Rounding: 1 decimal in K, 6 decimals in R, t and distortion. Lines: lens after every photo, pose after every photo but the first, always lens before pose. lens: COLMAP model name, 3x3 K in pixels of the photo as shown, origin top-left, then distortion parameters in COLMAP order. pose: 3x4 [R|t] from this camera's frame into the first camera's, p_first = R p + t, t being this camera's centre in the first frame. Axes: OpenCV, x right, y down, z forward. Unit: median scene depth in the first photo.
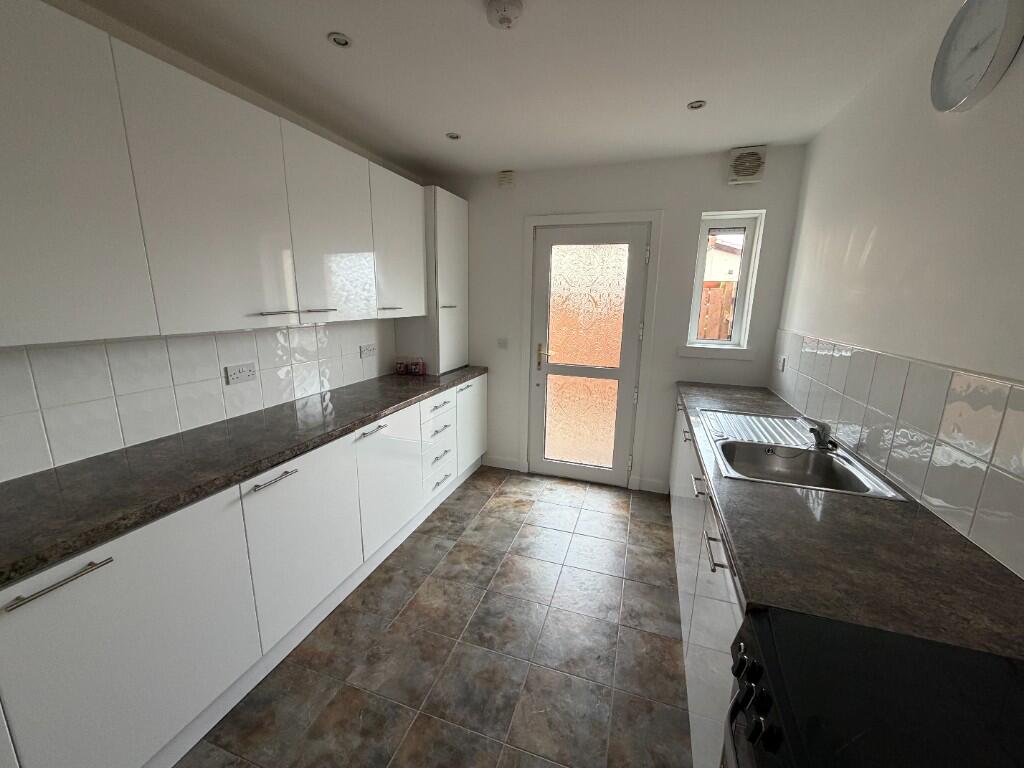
lens RADIAL K [[407.3, 0, 507.6], [0, 407.3, 384.5], [0, 0, 1]] dist [0.002043, -0.000659]
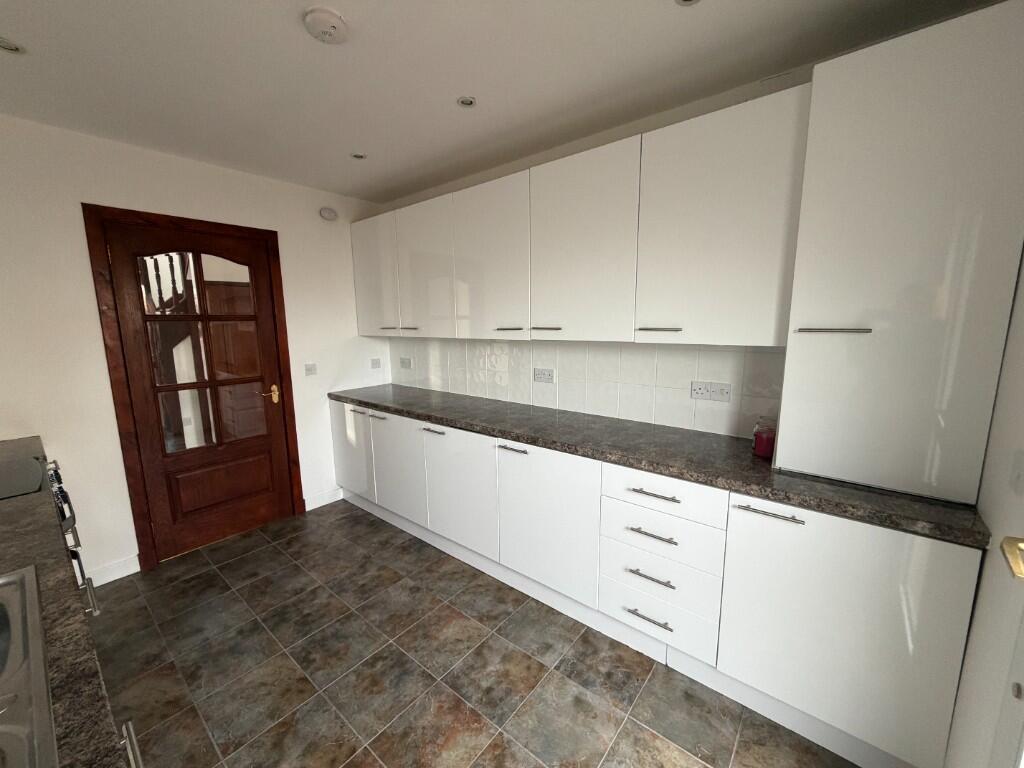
lens RADIAL K [[407.3, 0, 508.9], [0, 407.3, 386.8], [0, 0, 1]] dist [0.002043, -0.000659]
pose [[-0.352349, 0.145293, -0.924522, 0.452258], [-0.186193, 0.957244, 0.221396, -0.198405], [0.917160, 0.250148, -0.310231, 1.007375]]
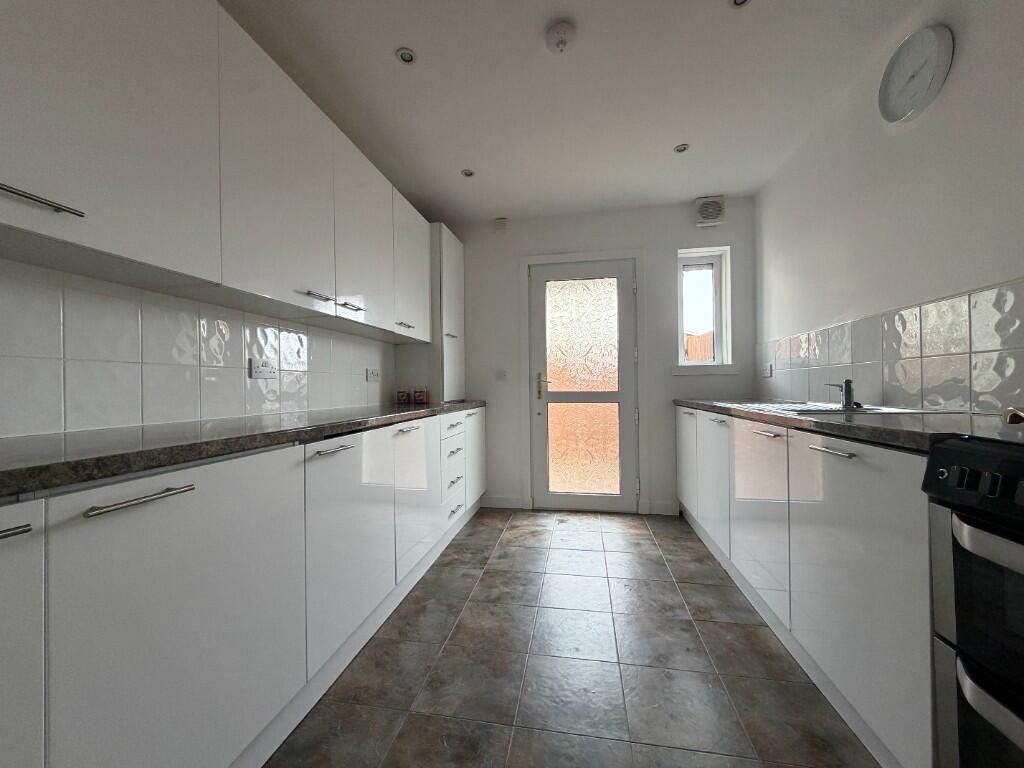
lens RADIAL K [[407.3, 0, 508.1], [0, 407.3, 384.0], [0, 0, 1]] dist [0.002043, -0.000659]
pose [[0.988170, -0.025839, 0.151170, -0.194577], [0.058103, 0.975301, -0.213103, 0.178801], [-0.141930, 0.219365, 0.965264, 0.039481]]
